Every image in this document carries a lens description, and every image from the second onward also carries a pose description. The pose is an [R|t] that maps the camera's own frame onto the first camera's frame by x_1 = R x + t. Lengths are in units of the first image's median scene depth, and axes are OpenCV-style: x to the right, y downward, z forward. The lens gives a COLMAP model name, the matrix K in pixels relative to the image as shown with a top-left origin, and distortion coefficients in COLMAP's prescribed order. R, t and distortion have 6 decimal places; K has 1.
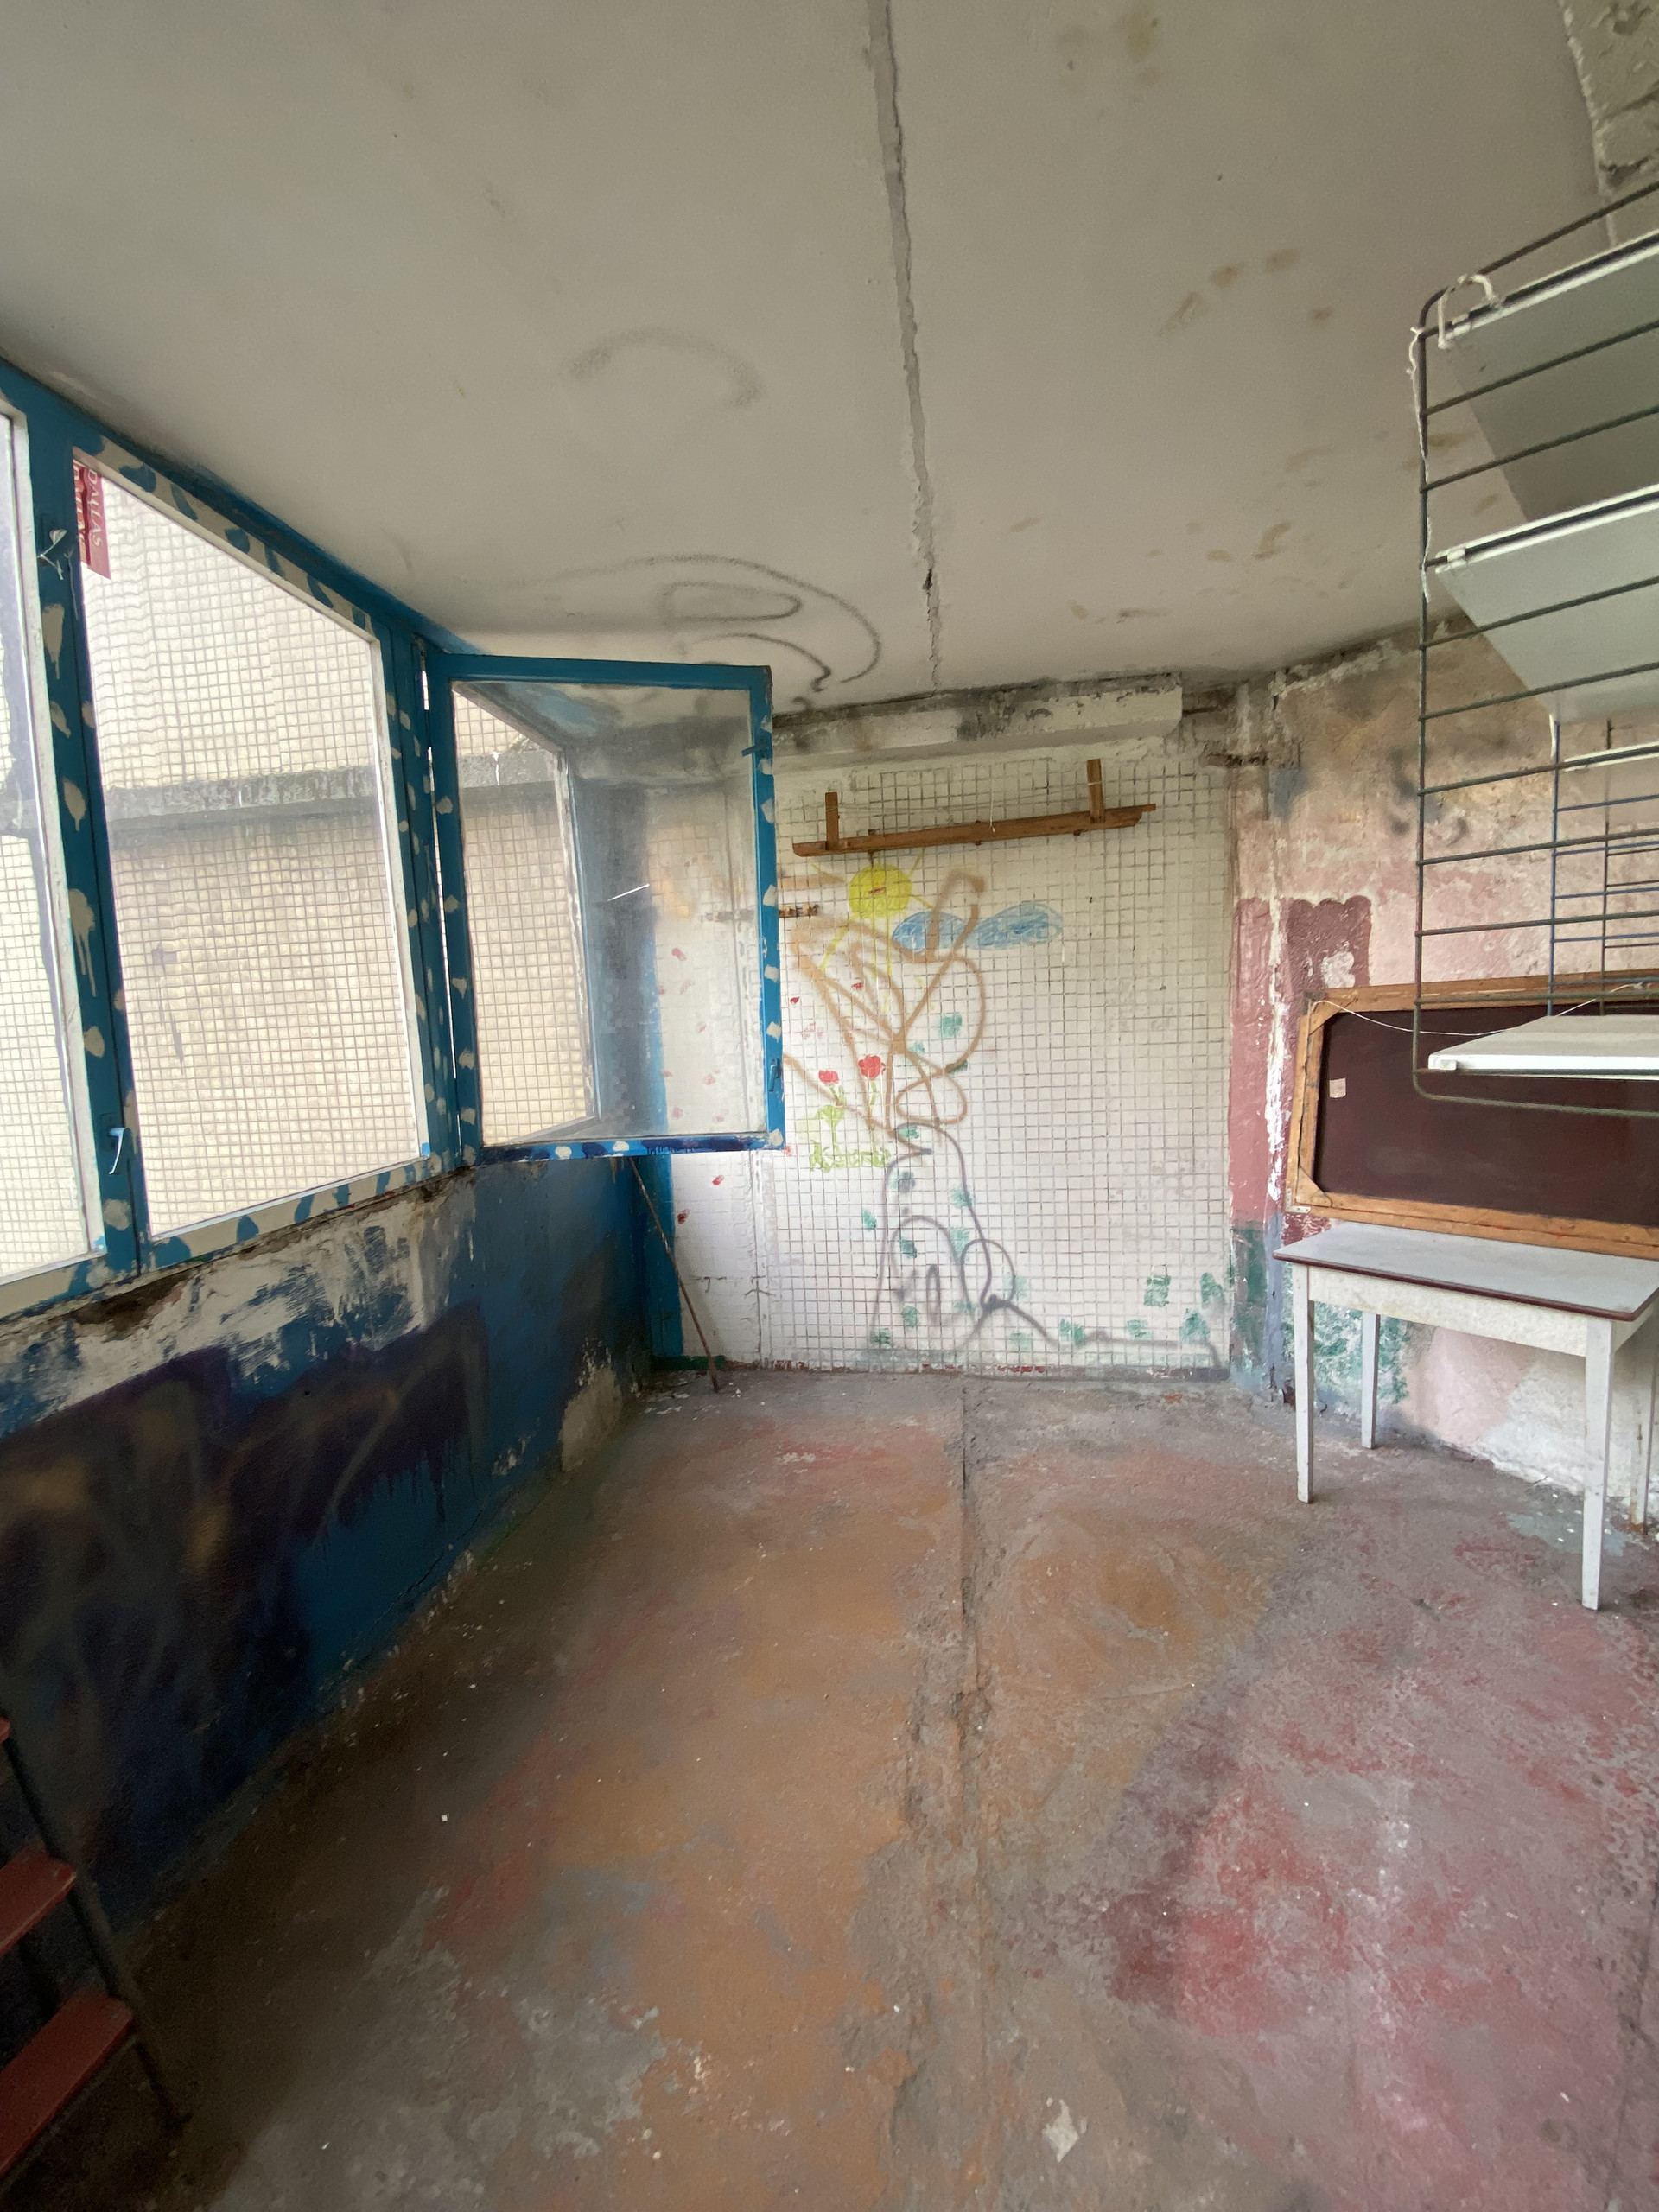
lens RADIAL K [[903.2, 0, 824.5], [0, 903.2, 1092.3], [0, 0, 1]] dist [0.000617, -0.001320]
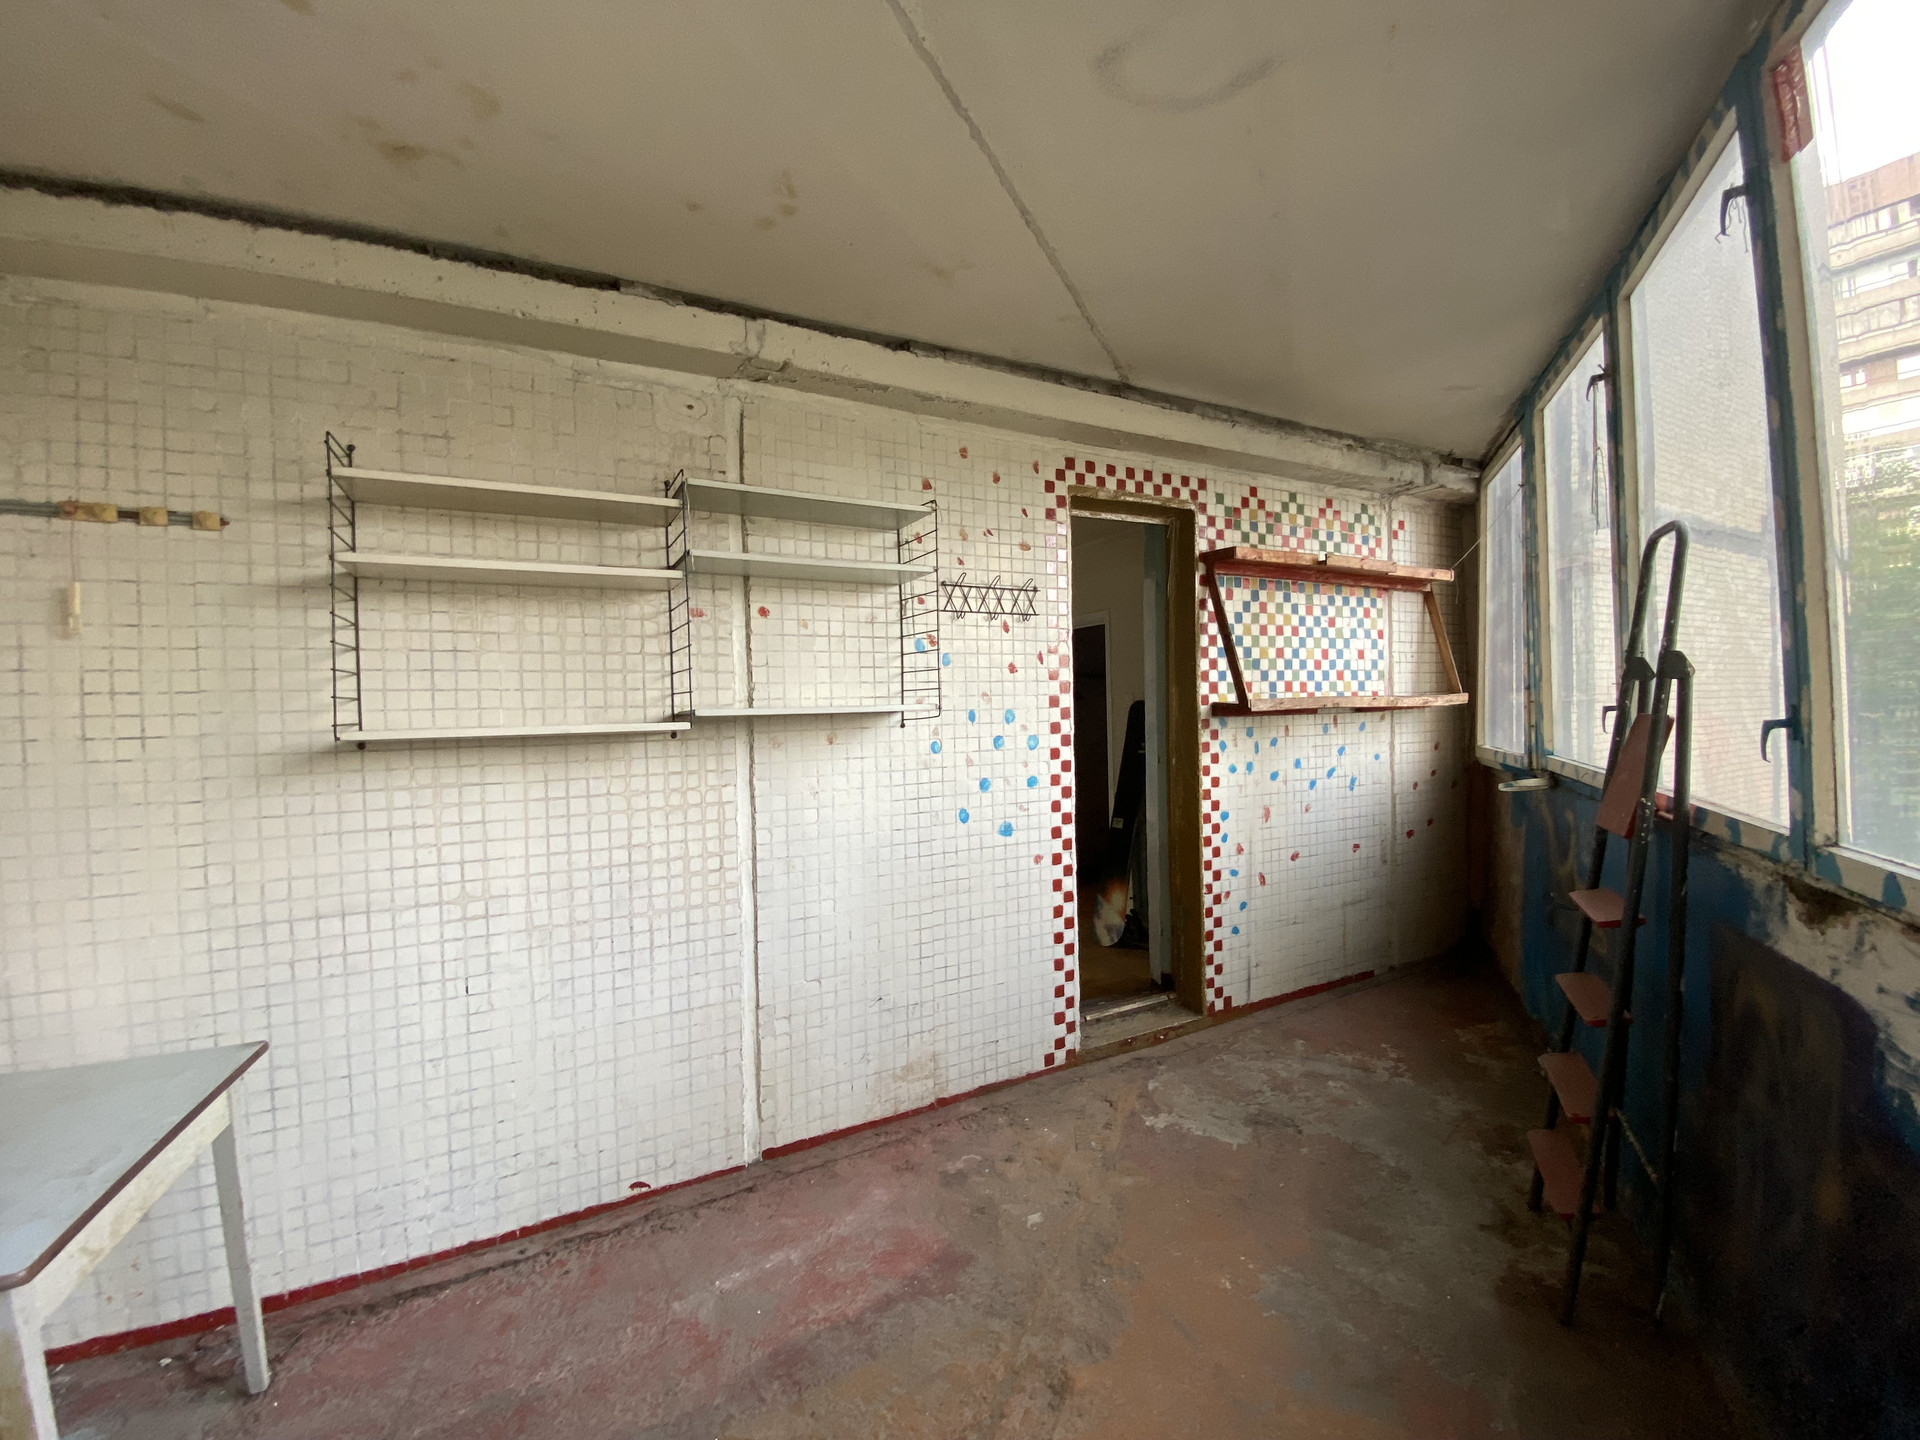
lens RADIAL K [[784.0, 0, 950.8], [0, 784.0, 727.1], [0, 0, 1]] dist [0.000617, -0.001320]
pose [[-0.955983, 0.071520, 0.284571, -0.121896], [0.104895, 0.989050, 0.103810, -0.149806], [-0.274031, 0.129091, -0.953018, 2.153359]]
